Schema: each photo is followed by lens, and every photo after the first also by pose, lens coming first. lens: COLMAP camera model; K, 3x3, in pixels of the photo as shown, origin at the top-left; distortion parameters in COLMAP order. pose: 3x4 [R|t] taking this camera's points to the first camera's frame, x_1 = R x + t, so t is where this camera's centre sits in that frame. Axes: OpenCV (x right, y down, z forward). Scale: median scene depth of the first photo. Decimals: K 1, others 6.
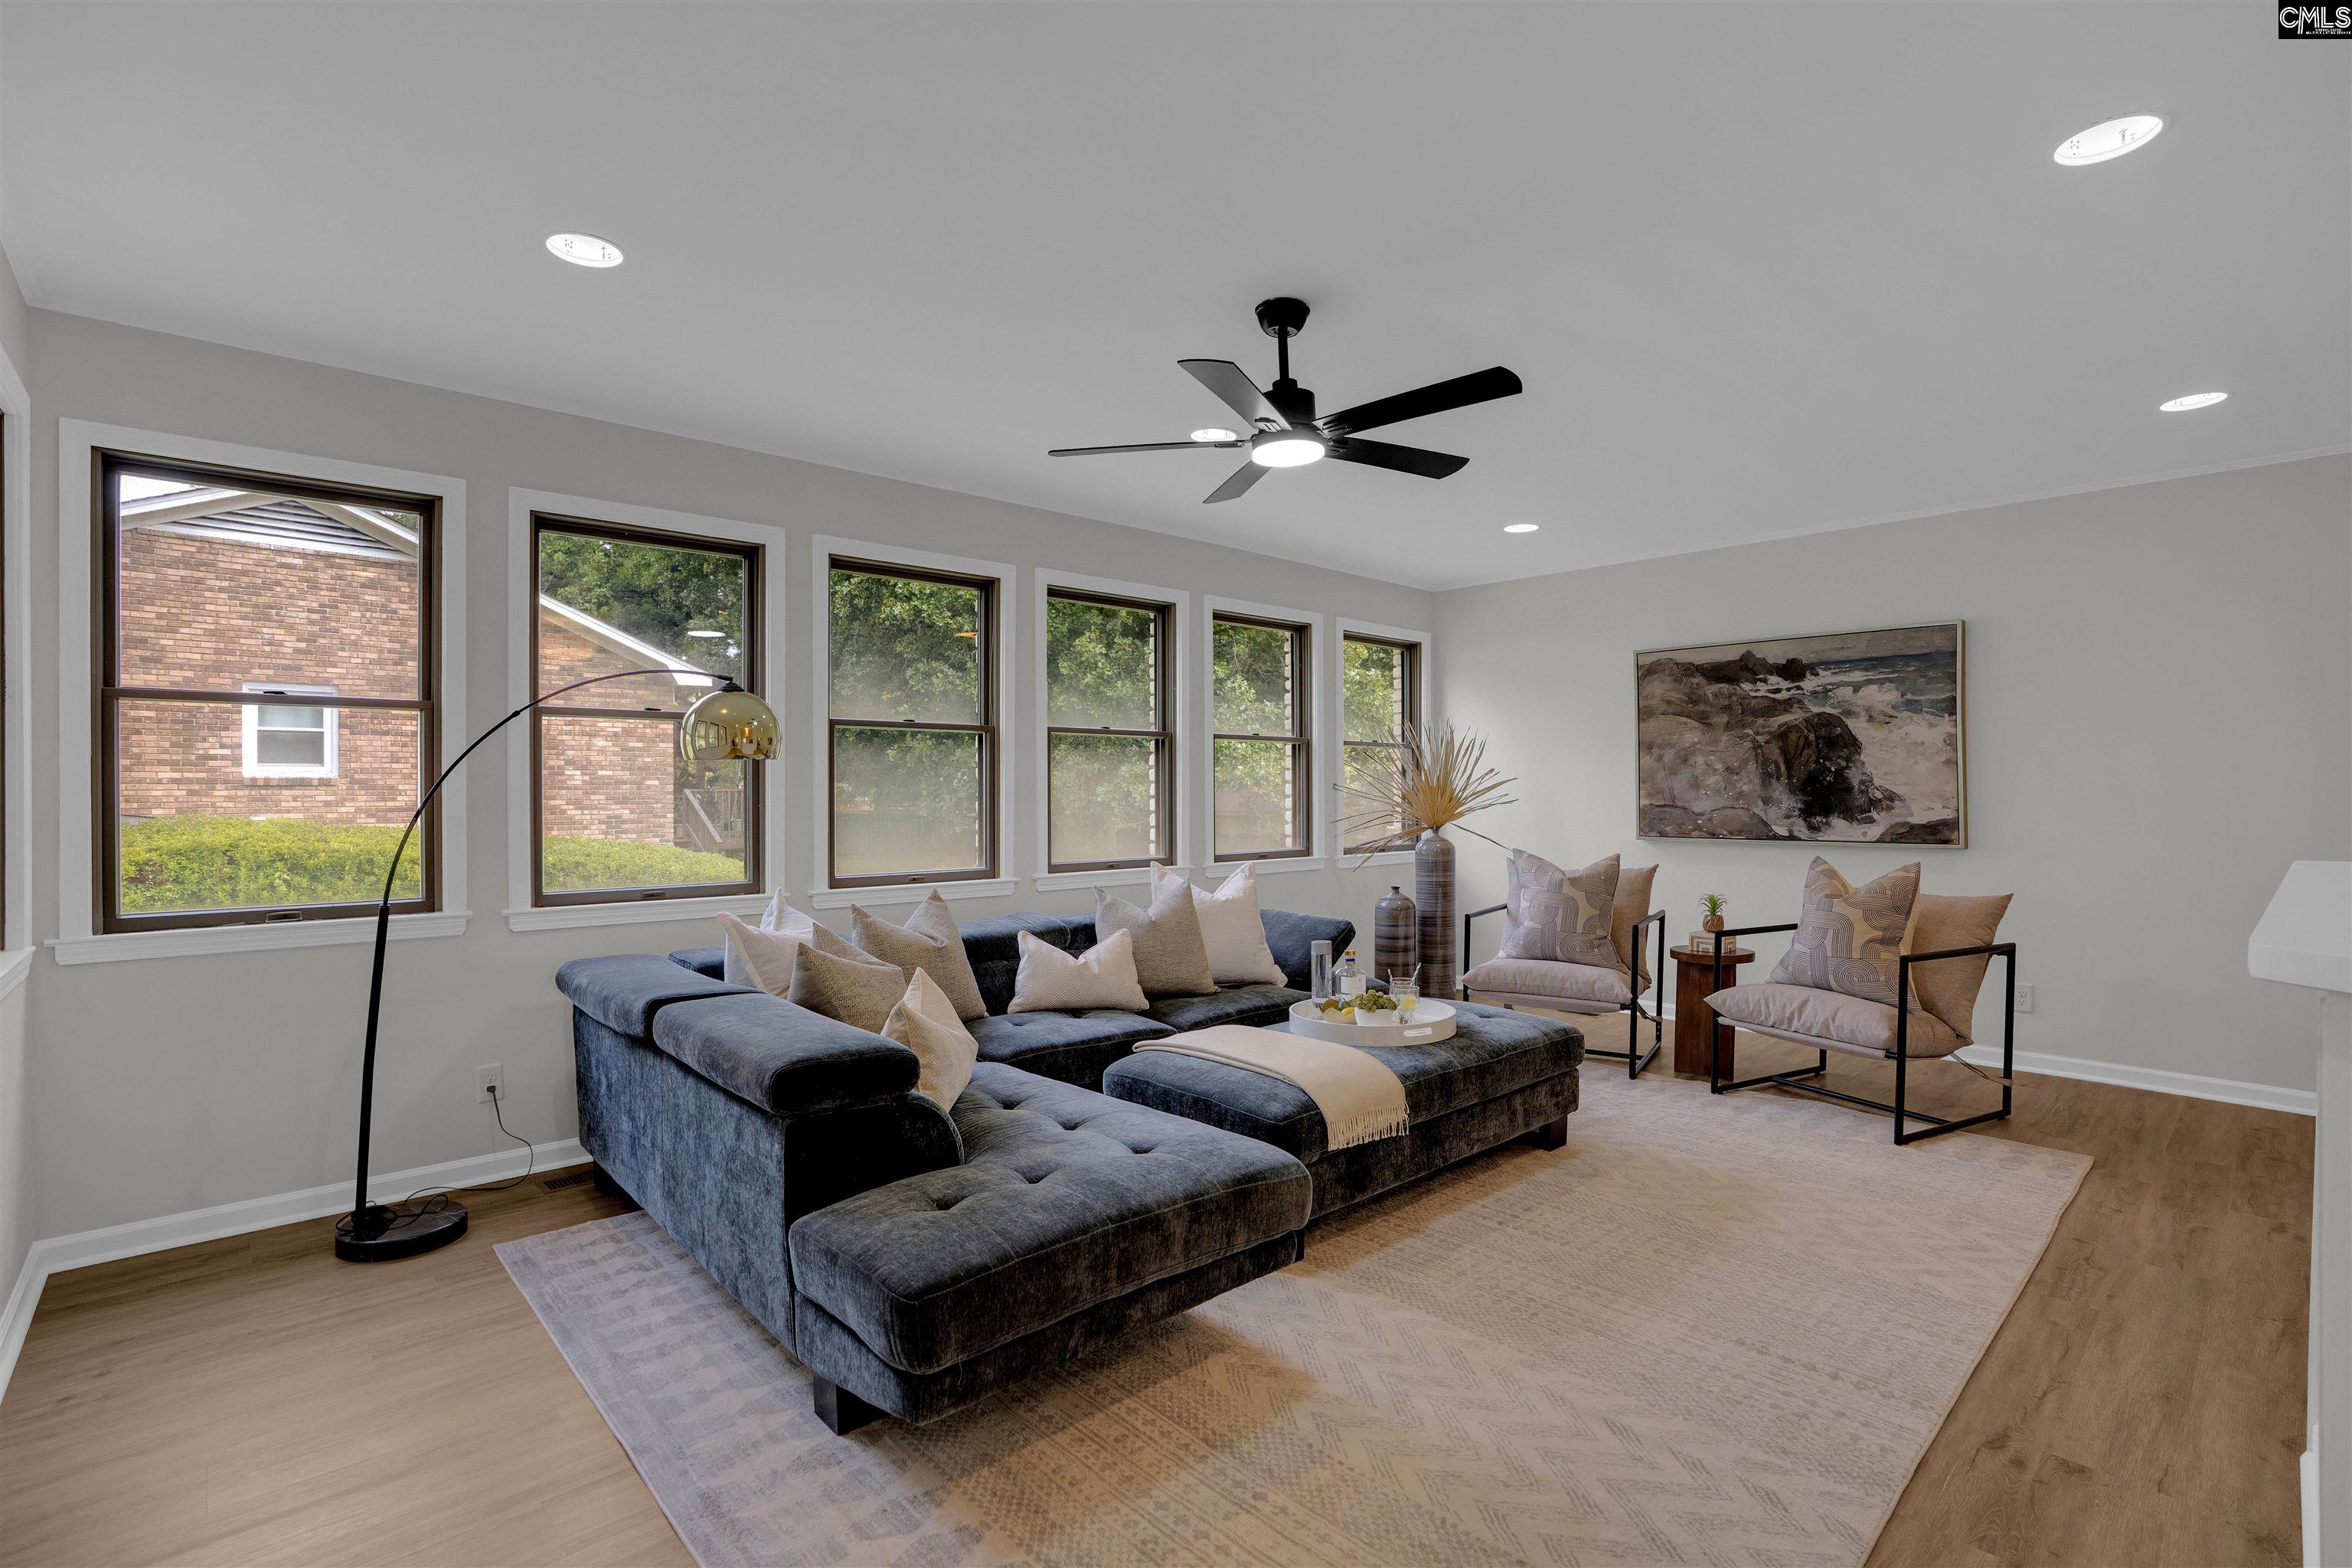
lens RADIAL K [[1101.4, 0, 1176.9], [0, 1101.4, 788.7], [0, 0, 1]] dist [-0.073202, 0.032390]
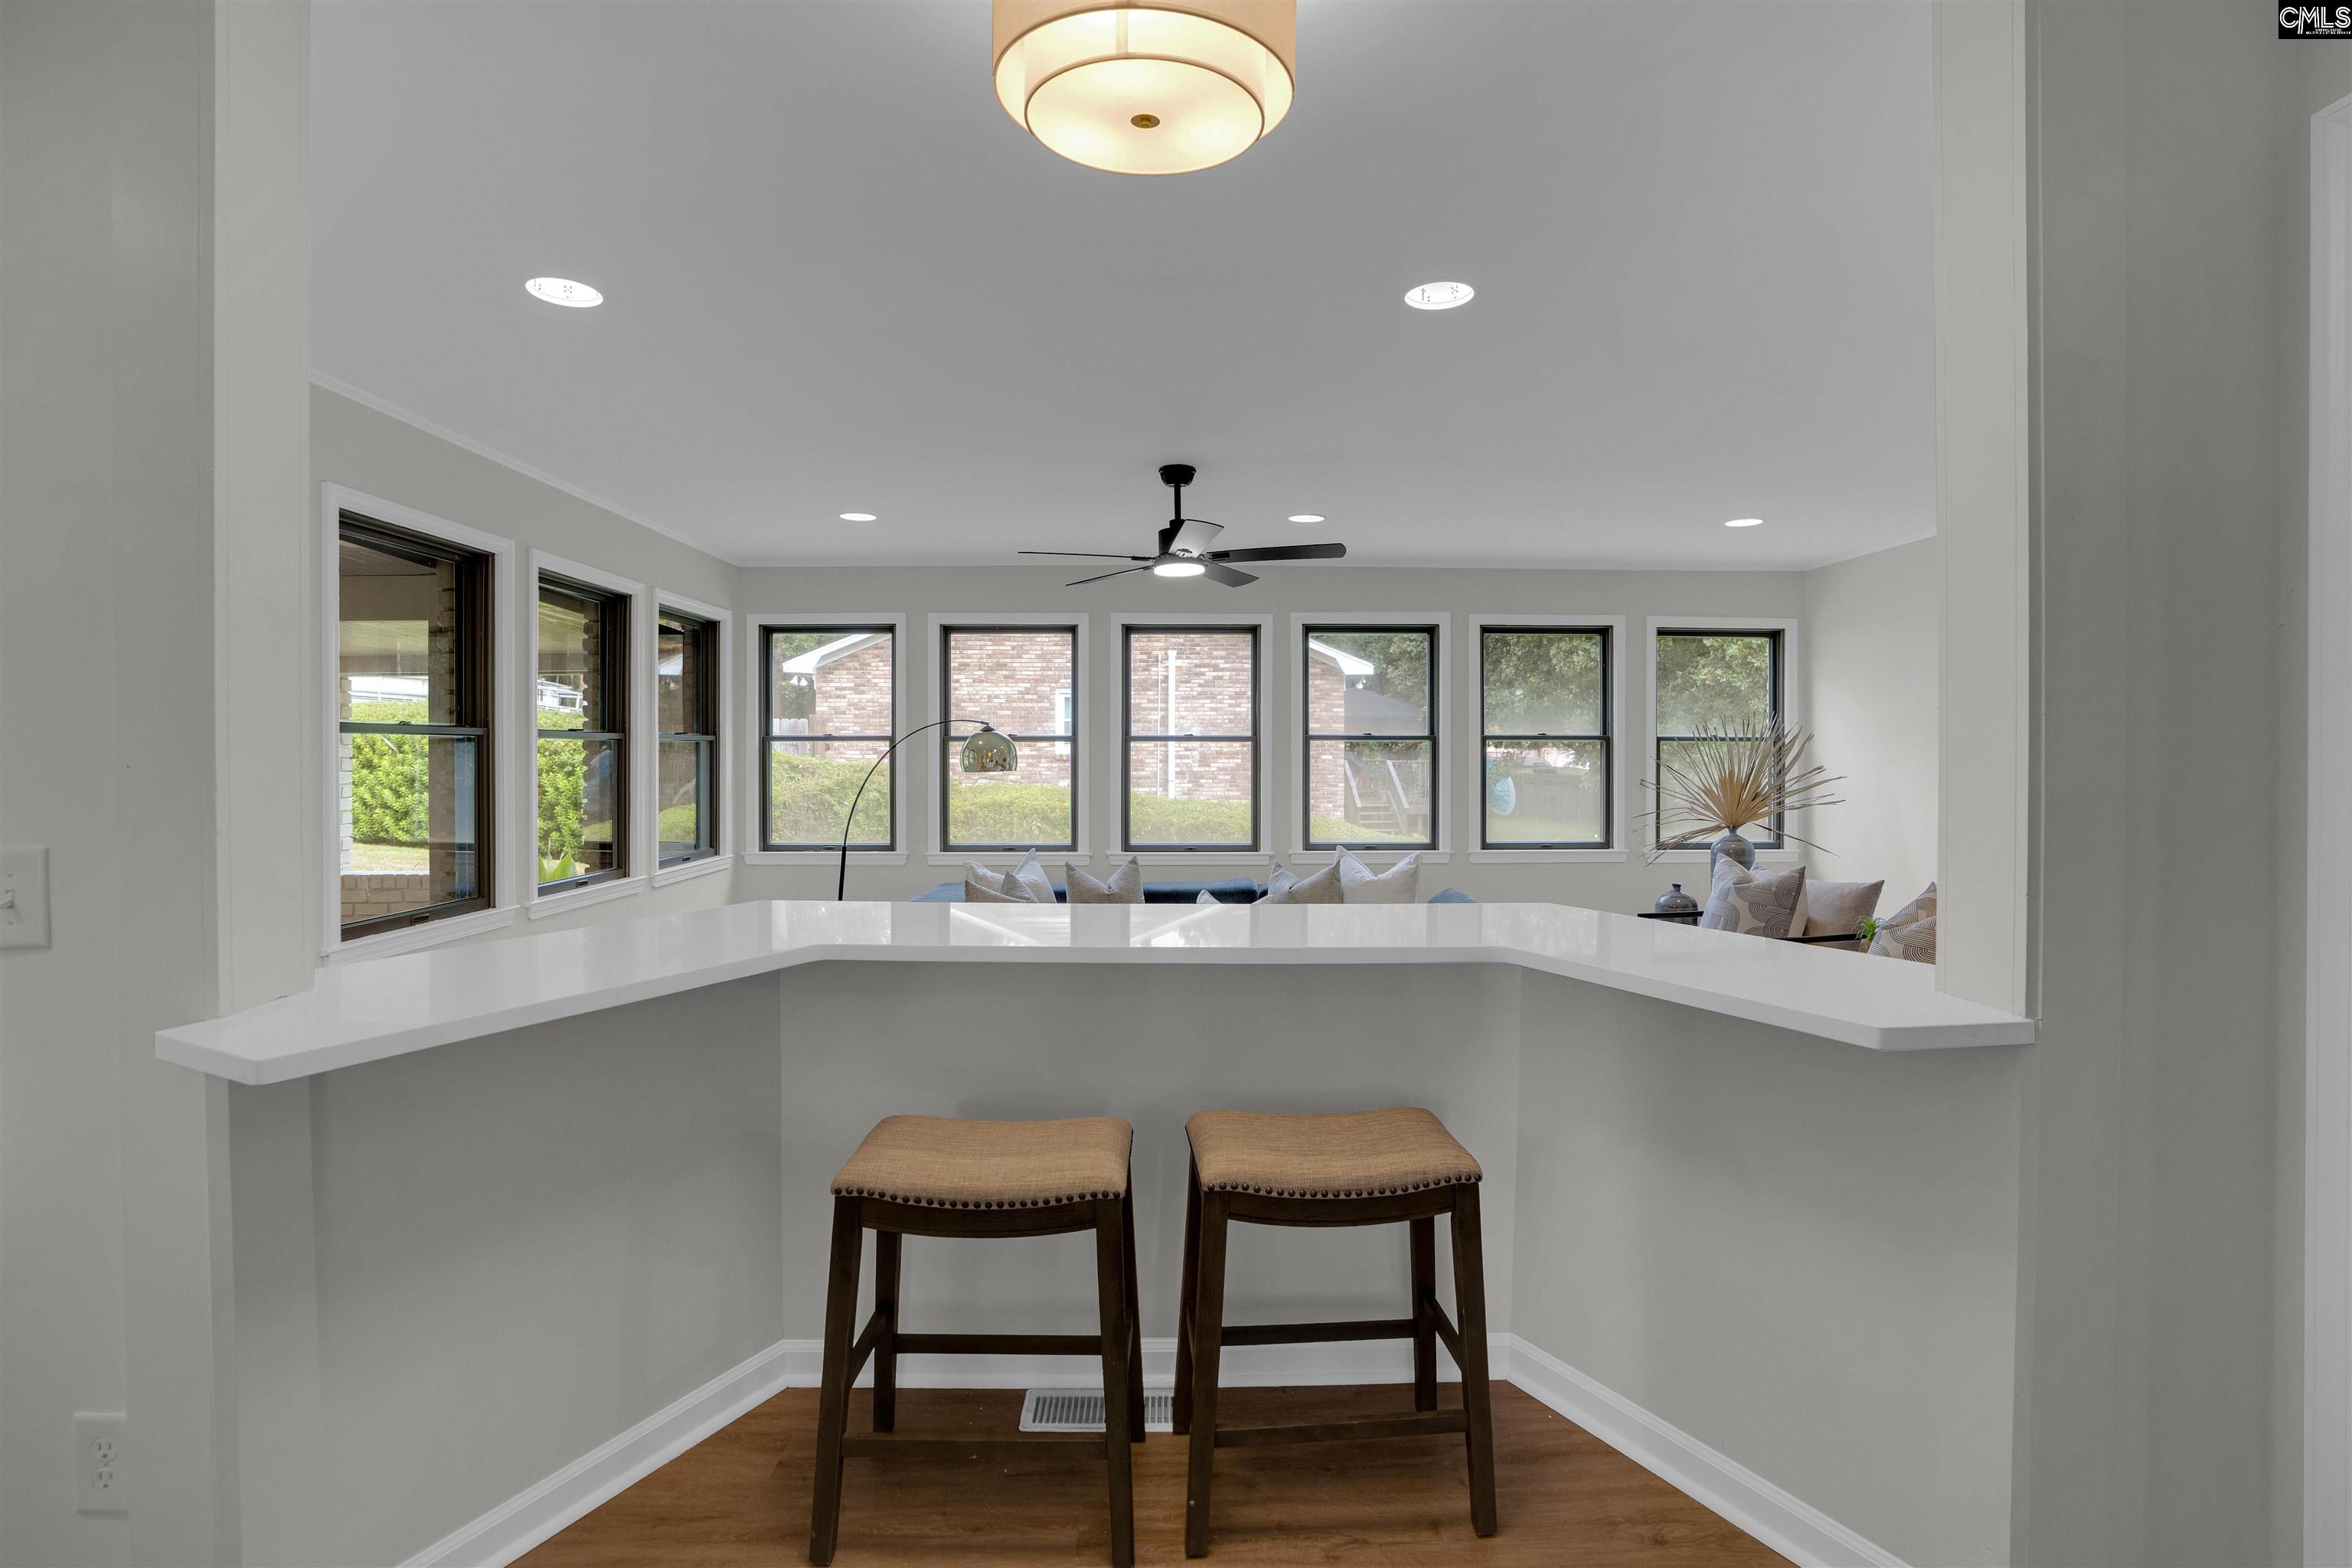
lens RADIAL K [[1101.4, 0, 1176.9], [0, 1101.4, 788.7], [0, 0, 1]] dist [-0.073202, 0.032390]
pose [[0.745408, 0.023413, -0.666197, 0.773711], [-0.000181, 0.999390, 0.034921, -0.048735], [0.666608, -0.025910, 0.744958, -0.064595]]
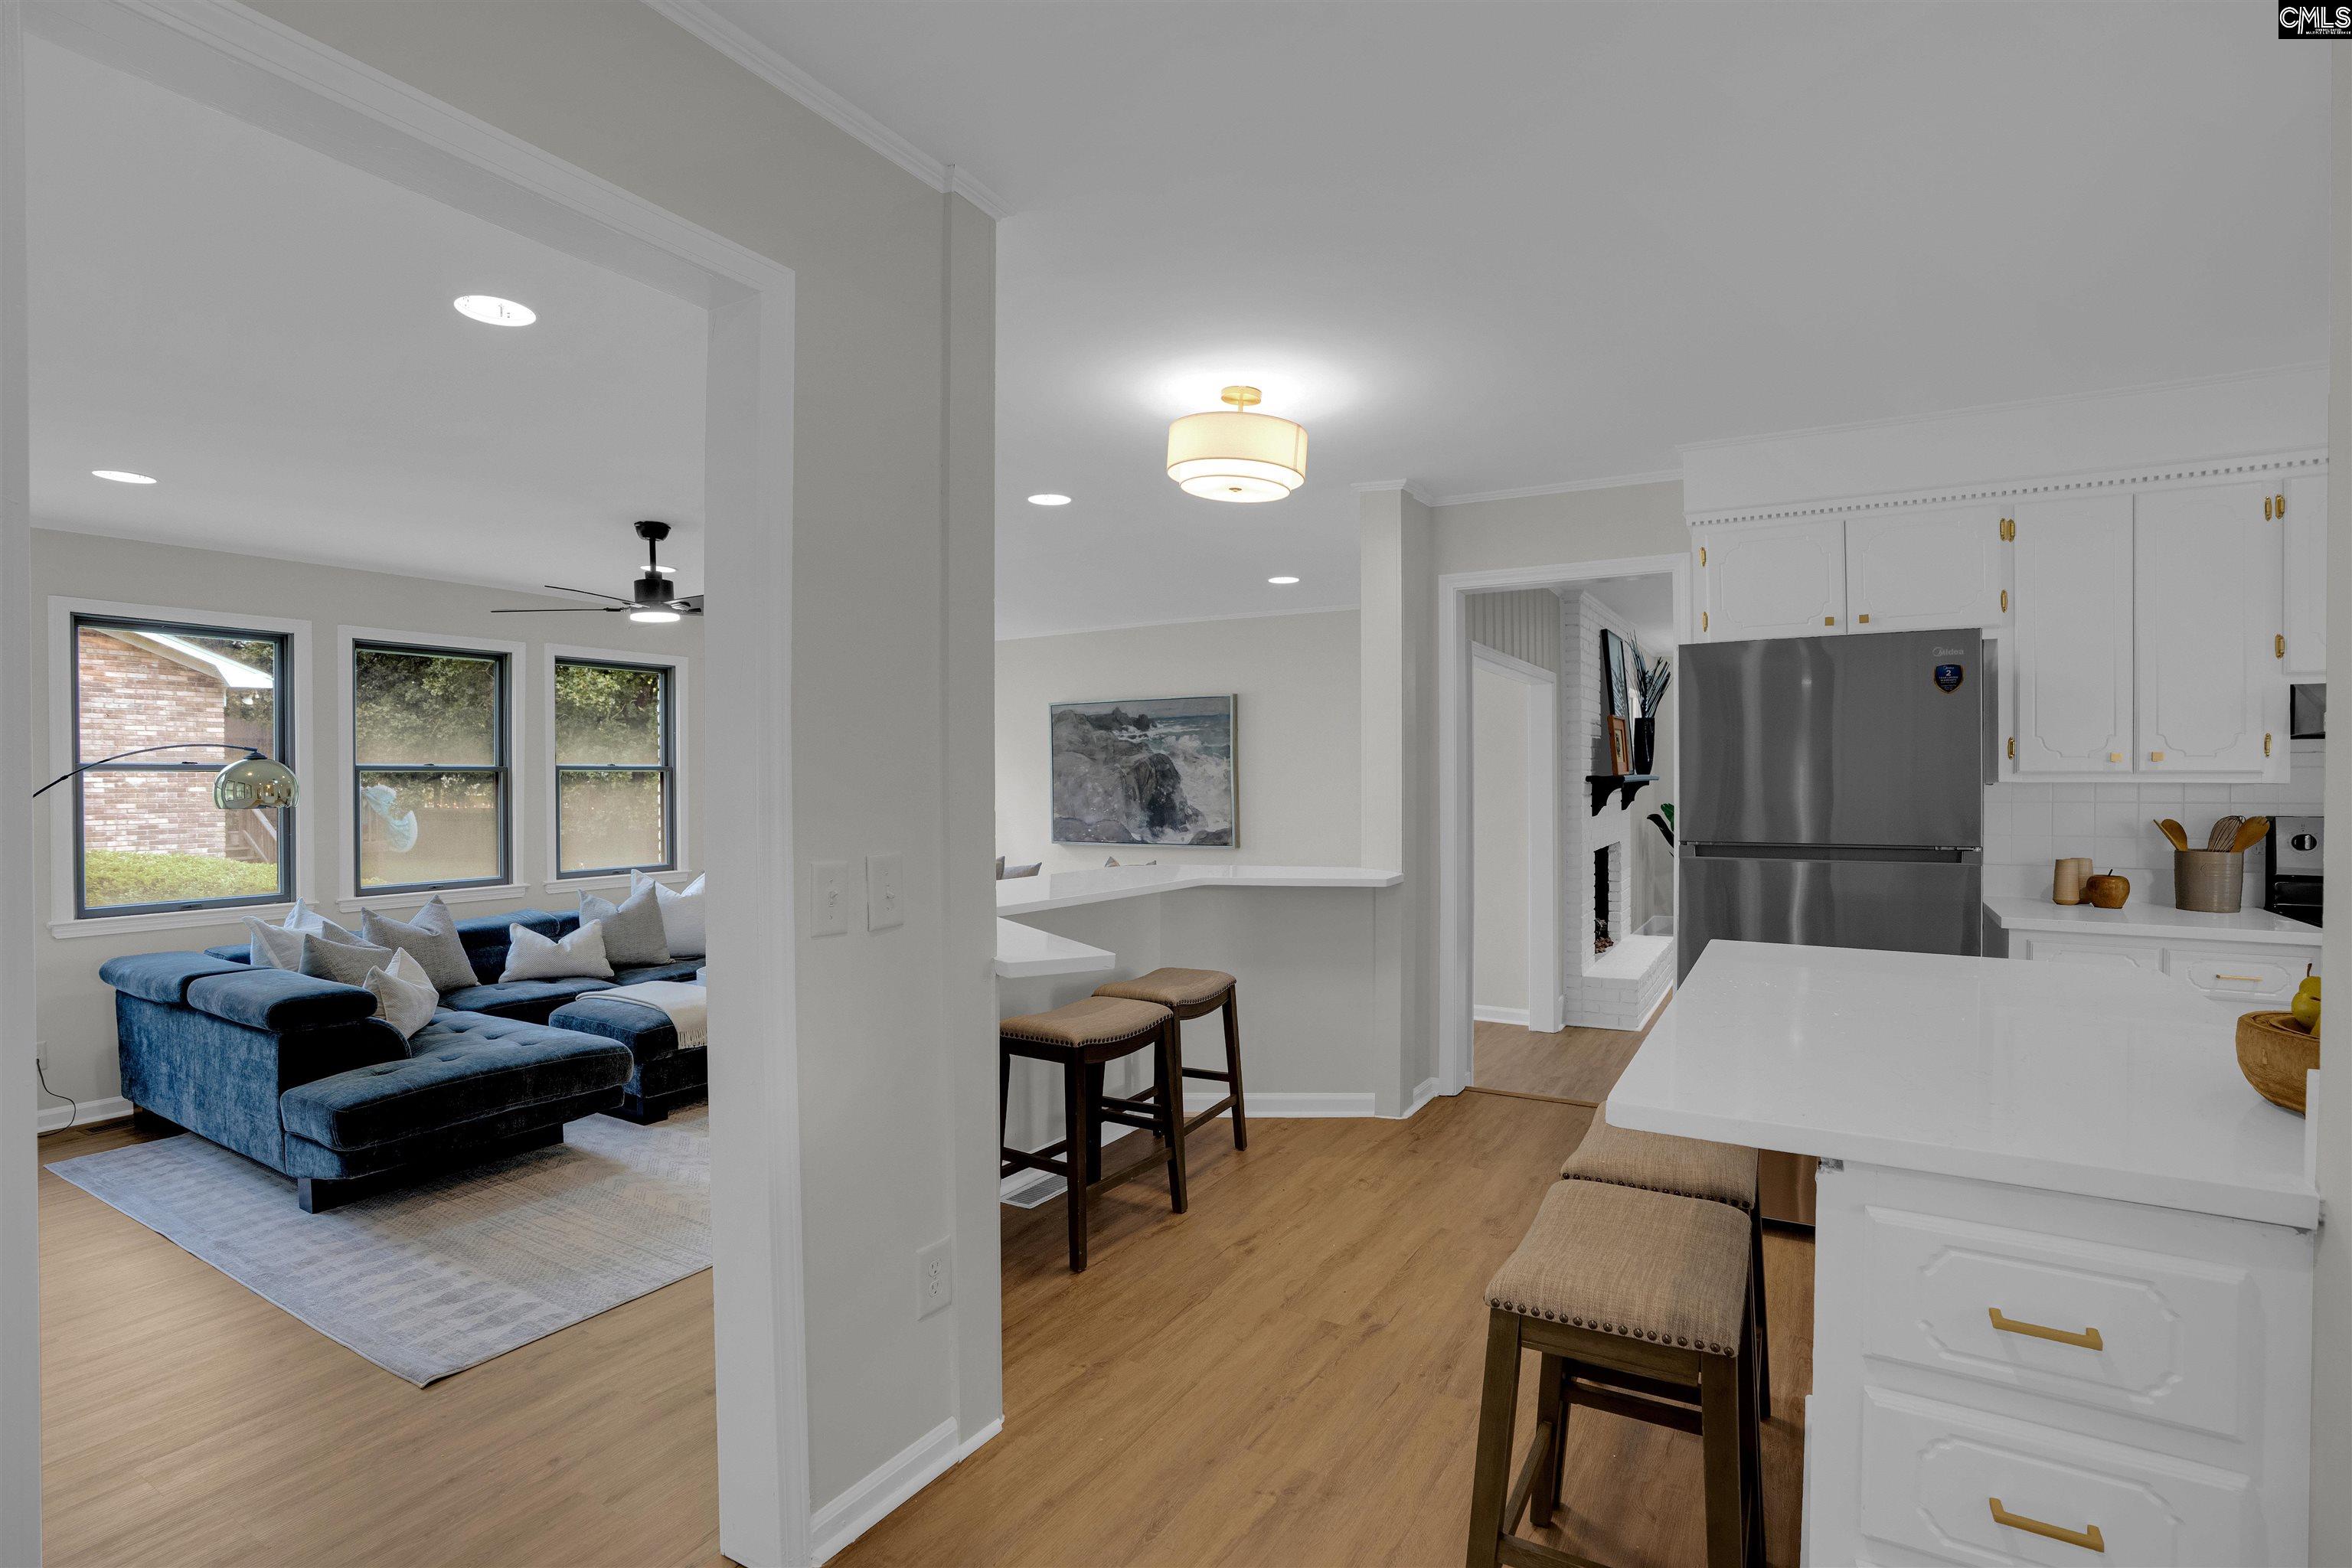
lens RADIAL K [[1118.8, 0, 1177.9], [0, 1118.8, 786.5], [0, 0, 1]] dist [-0.055005, 0.025642]
pose [[0.960885, -0.004561, 0.276910, 0.277376], [0.002592, 0.999969, 0.007476, -0.049366], [-0.276935, -0.006466, 0.960867, -0.546919]]
